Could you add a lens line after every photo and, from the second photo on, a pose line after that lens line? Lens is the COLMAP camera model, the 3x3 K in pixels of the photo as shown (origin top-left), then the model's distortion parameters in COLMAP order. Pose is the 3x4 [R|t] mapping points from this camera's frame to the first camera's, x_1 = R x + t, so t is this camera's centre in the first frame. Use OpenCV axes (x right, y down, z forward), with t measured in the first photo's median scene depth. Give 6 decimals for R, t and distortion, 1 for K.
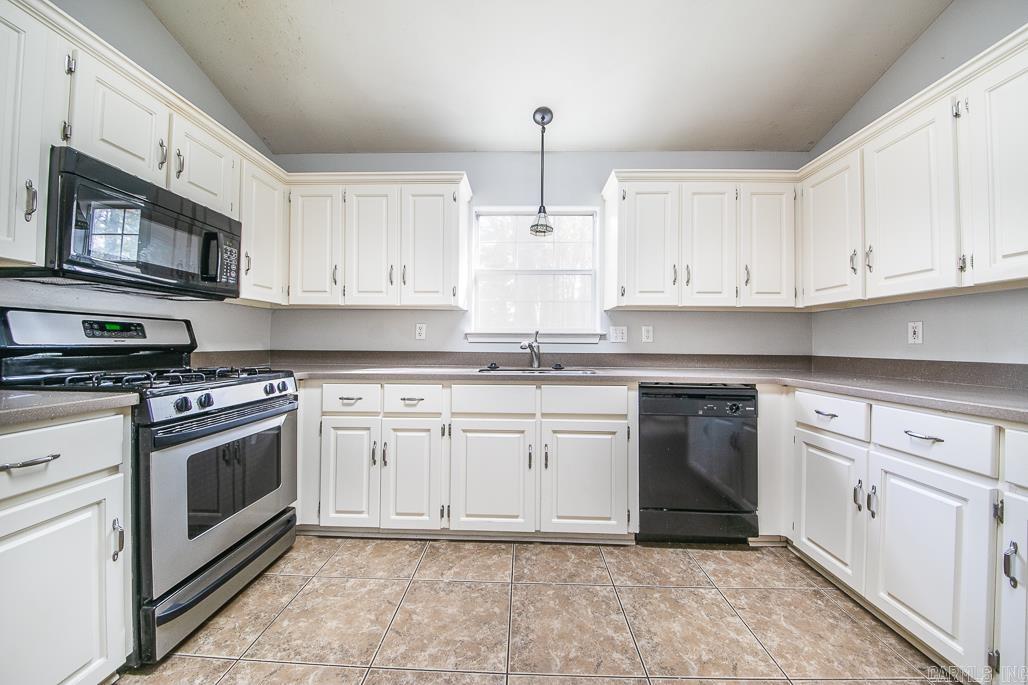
lens RADIAL K [[366.2, 0, 511.1], [0, 366.2, 337.6], [0, 0, 1]] dist [0.000442, -0.007071]
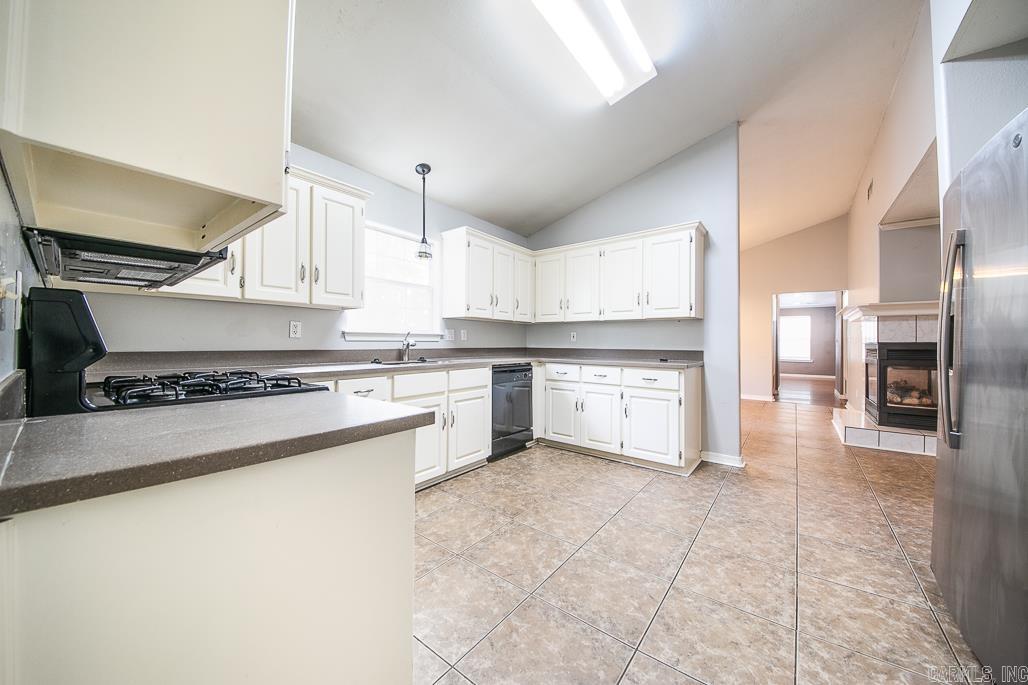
lens RADIAL K [[362.3, 0, 512.6], [0, 362.3, 341.6], [0, 0, 1]] dist [0.000510, 0.000004]
pose [[0.583893, -0.003071, 0.811824, -0.933889], [-0.013278, 0.999823, 0.013333, -0.007713], [-0.811722, -0.018565, 0.583749, -0.036570]]
